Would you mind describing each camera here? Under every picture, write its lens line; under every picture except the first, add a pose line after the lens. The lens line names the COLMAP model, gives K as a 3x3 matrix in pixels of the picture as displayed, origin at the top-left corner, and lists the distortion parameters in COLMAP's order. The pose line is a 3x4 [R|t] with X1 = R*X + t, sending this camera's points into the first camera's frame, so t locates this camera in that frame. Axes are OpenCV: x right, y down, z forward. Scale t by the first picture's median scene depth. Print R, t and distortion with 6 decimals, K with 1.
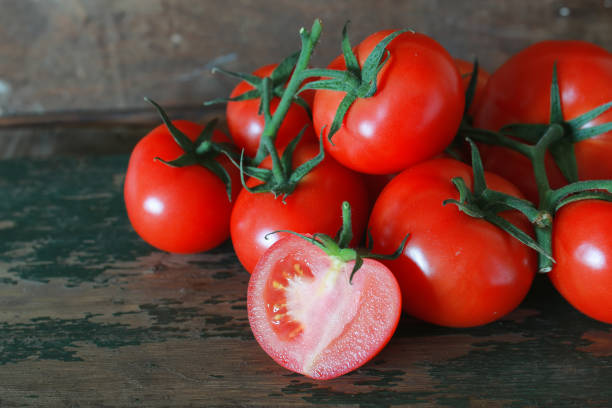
lens RADIAL K [[993.4, 0, 306.0], [0, 993.4, 204.0], [0, 0, 1]] dist [-0.080301, 0.000708]
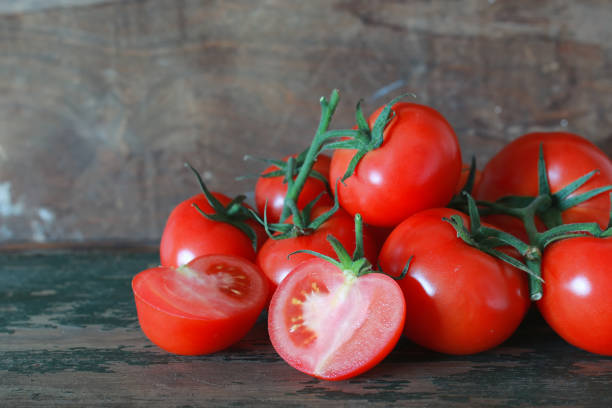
lens RADIAL K [[993.4, 0, 306.0], [0, 993.4, 204.0], [0, 0, 1]] dist [-0.080301, 0.000708]
pose [[0.999627, 0.019519, -0.019123, 0.002233], [-0.024111, 0.959360, -0.281152, 0.274282], [0.012859, 0.281508, 0.959473, -0.095679]]
